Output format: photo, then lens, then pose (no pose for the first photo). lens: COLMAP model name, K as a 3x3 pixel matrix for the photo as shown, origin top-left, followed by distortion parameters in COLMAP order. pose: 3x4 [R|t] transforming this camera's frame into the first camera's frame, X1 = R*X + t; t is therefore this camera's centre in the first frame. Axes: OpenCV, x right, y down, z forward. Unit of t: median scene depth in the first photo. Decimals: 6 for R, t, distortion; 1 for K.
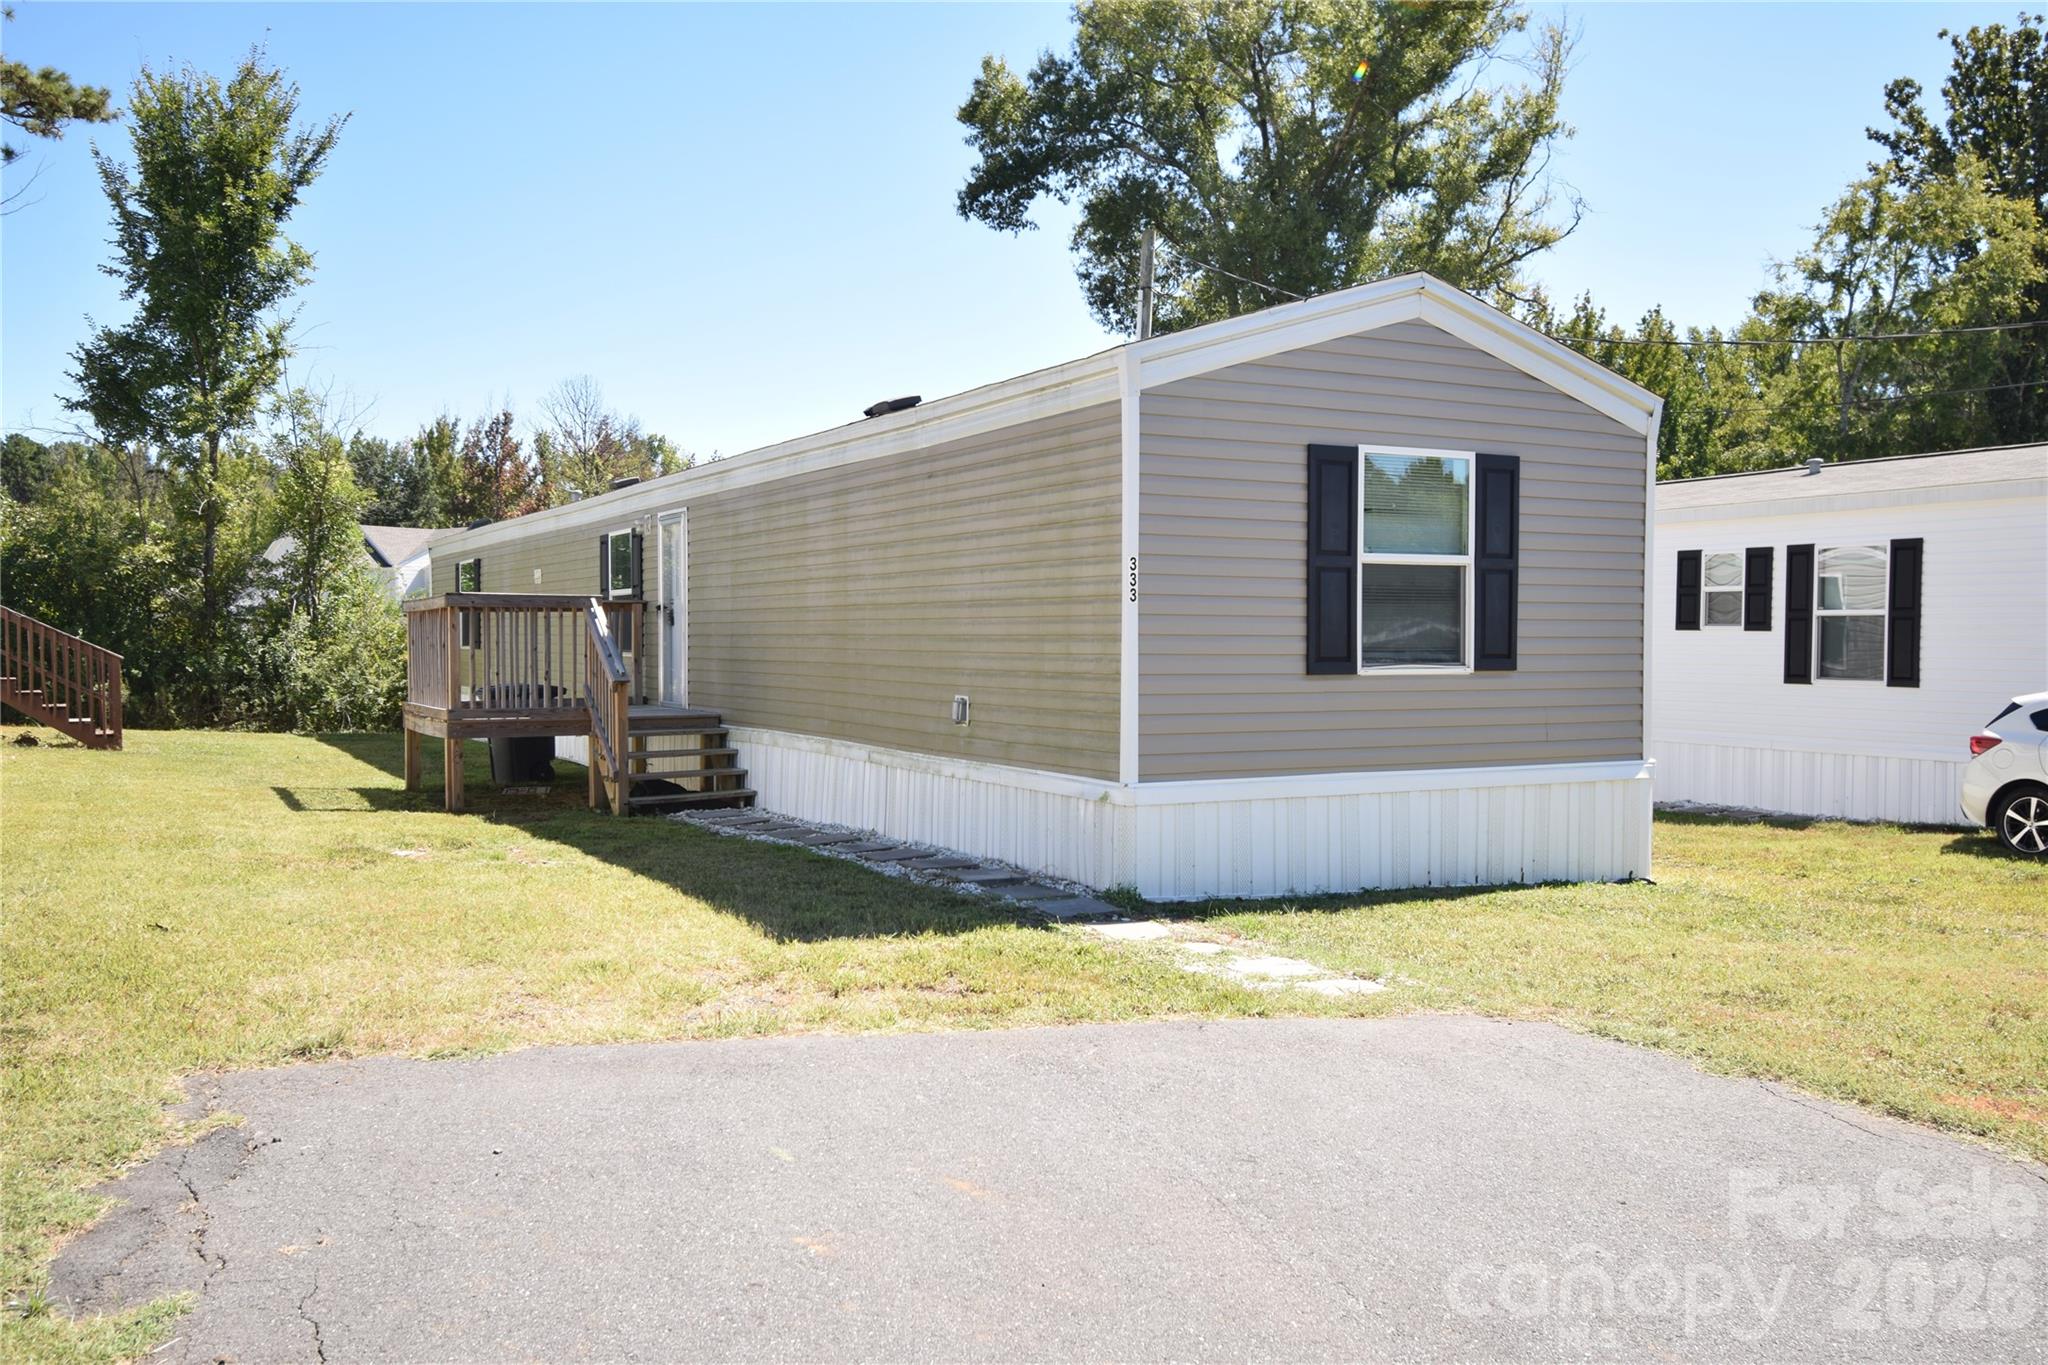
lens RADIAL K [[1717.4, 0, 1024.0], [0, 1717.4, 682.5], [0, 0, 1]] dist [-0.028713, 0.001460]
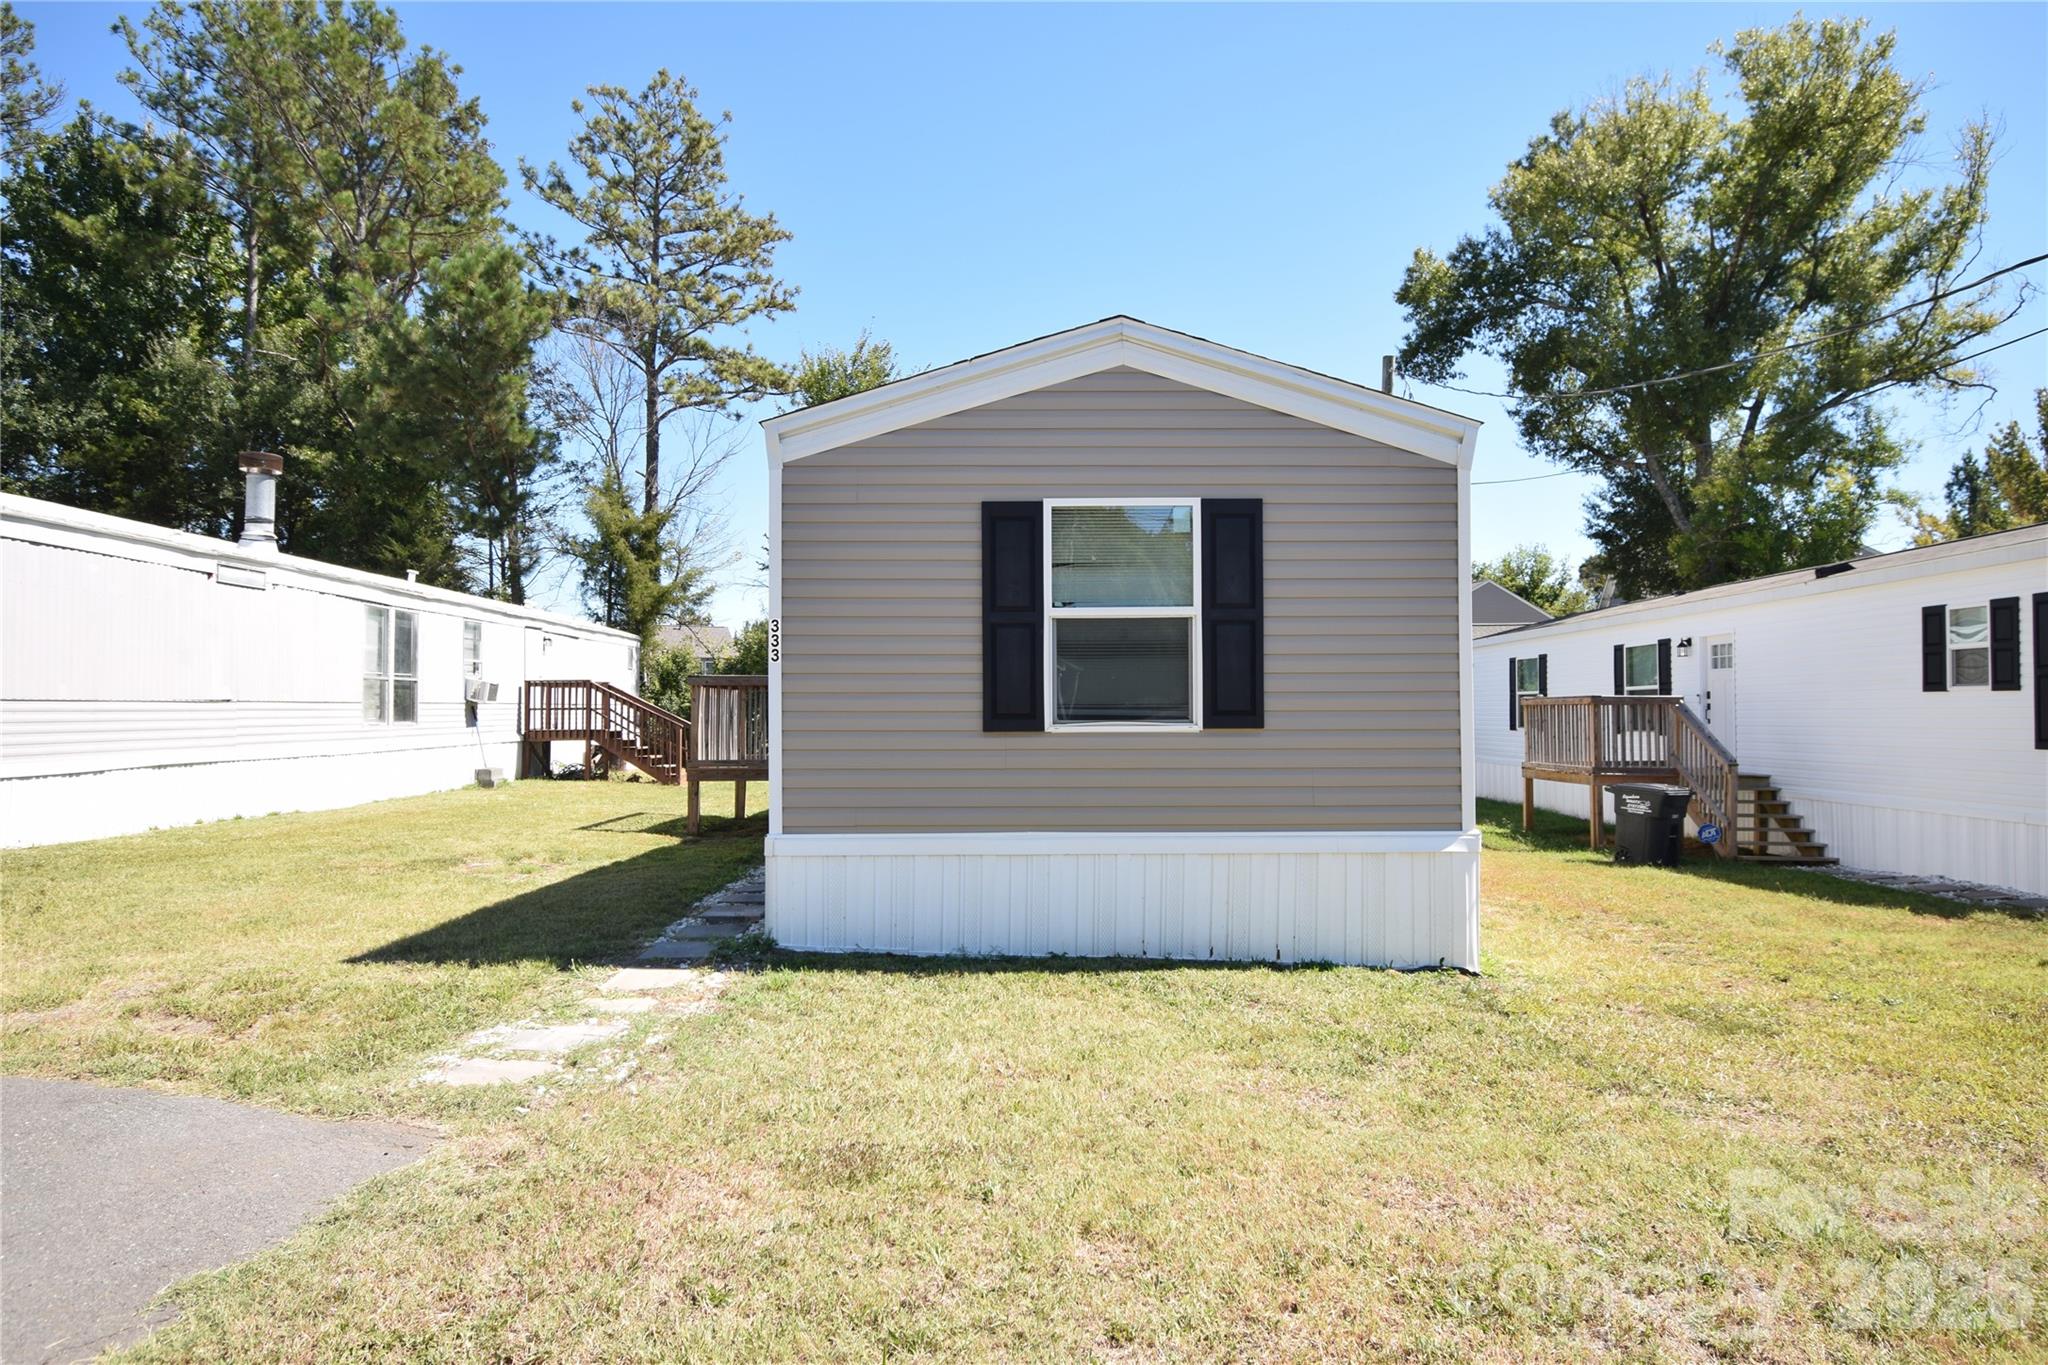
lens RADIAL K [[1204.2, 0, 1024.0], [0, 1204.2, 682.5], [0, 0, 1]] dist [0.000473, -0.020702]
pose [[0.884518, -0.018643, -0.466133, 0.212148], [-0.006417, 0.998620, -0.052116, 0.001285], [0.466461, 0.049089, 0.883178, 0.162561]]
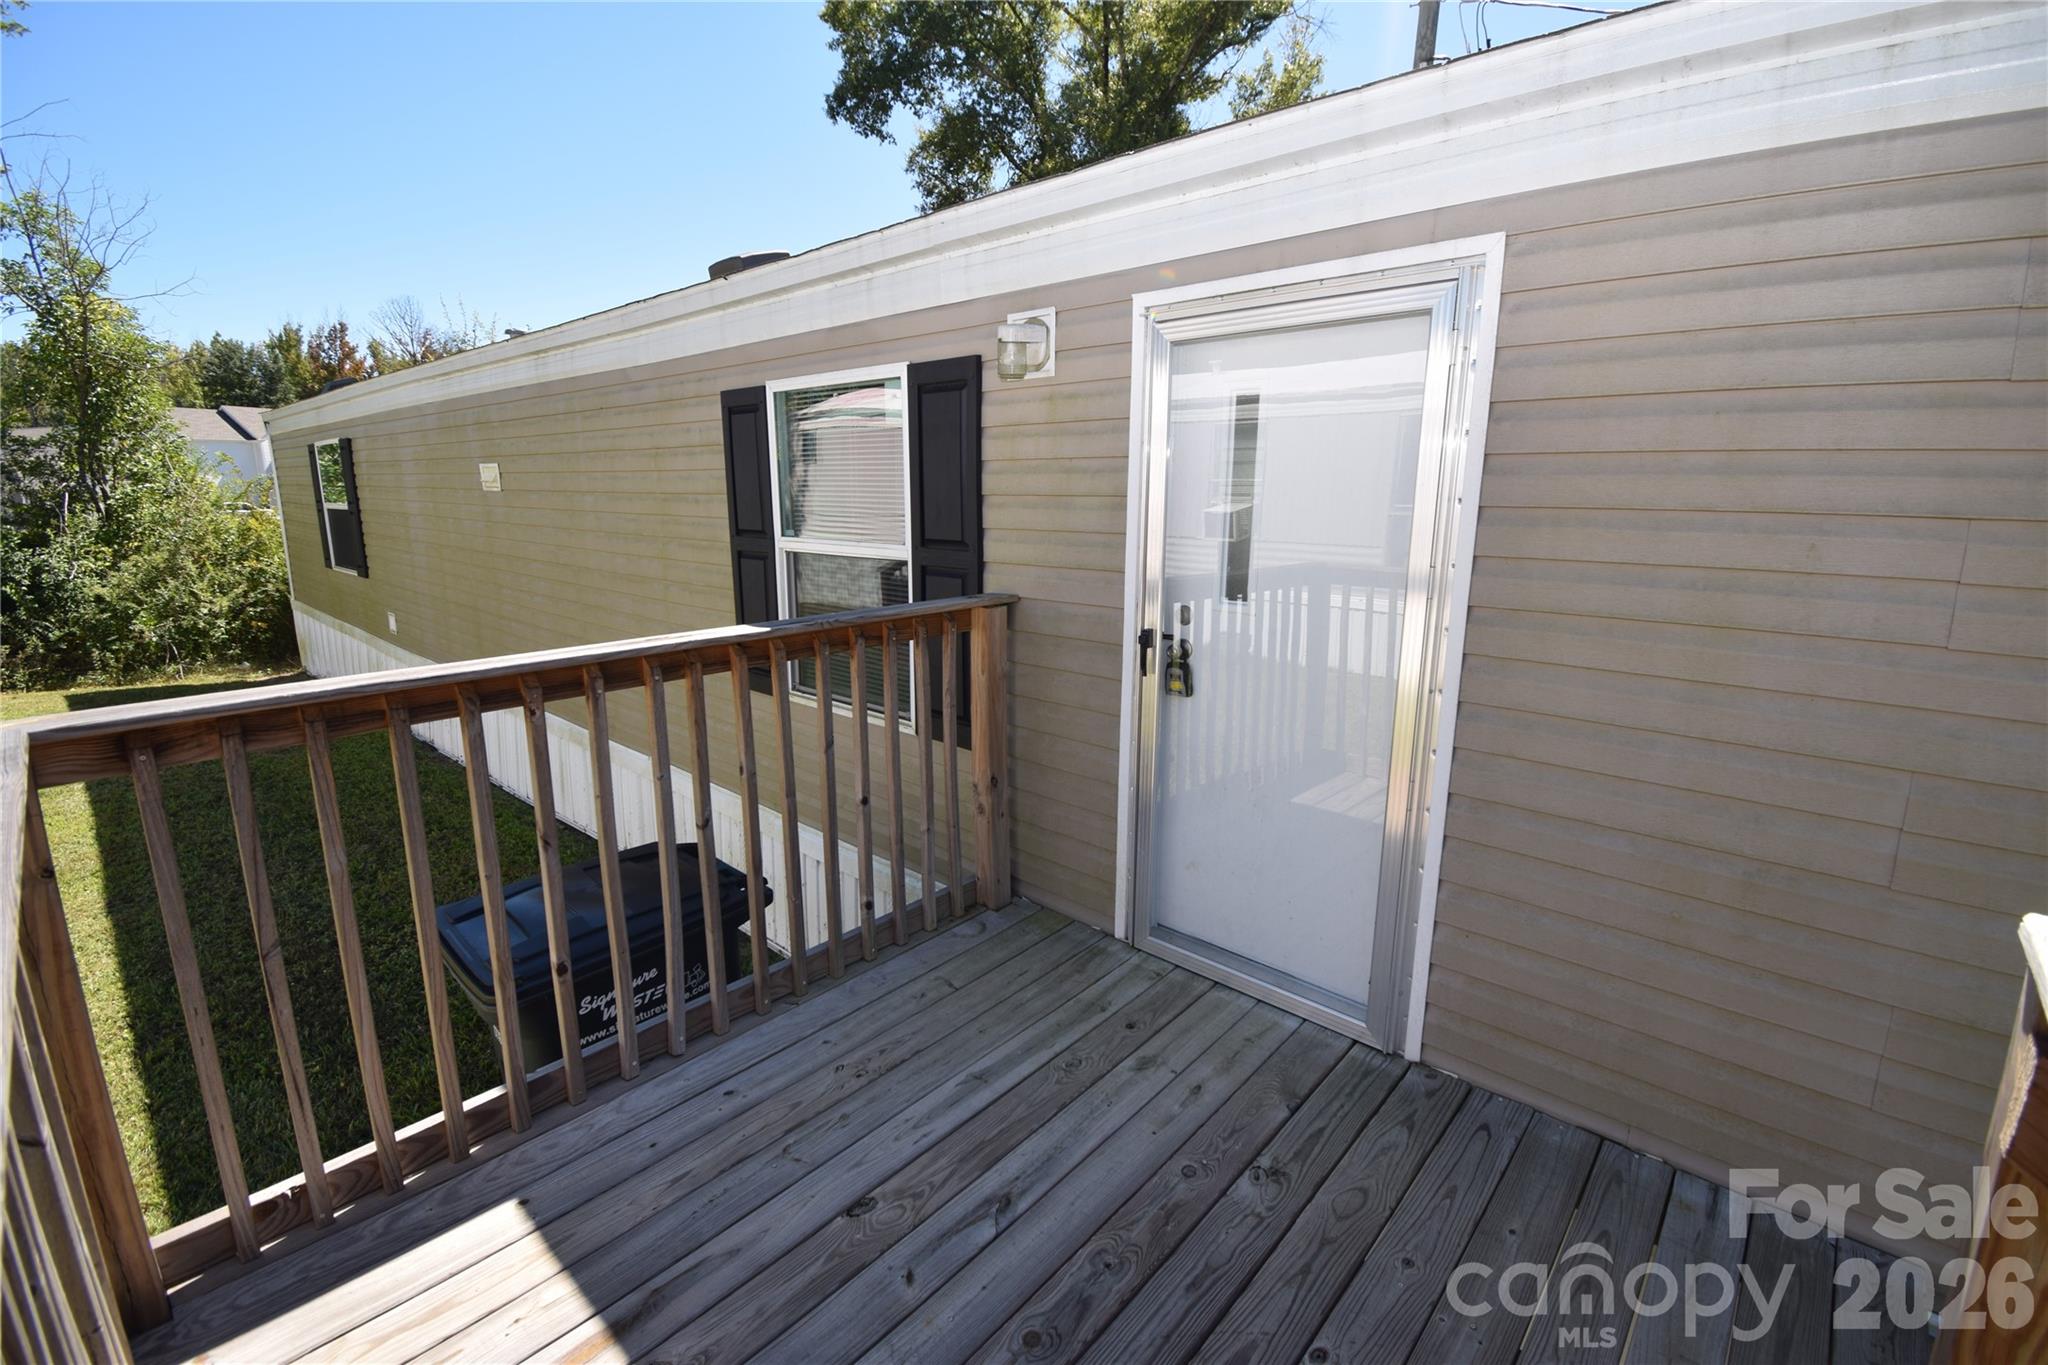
lens RADIAL K [[894.0, 0, 1038.6], [0, 894.0, 676.8], [0, 0, 1]] dist [0.000045, -0.024215]
pose [[0.938634, -0.062810, 0.339147, -0.204148], [-0.000129, 0.983216, 0.182448, -0.047549], [-0.344914, -0.171295, 0.922872, 0.620842]]
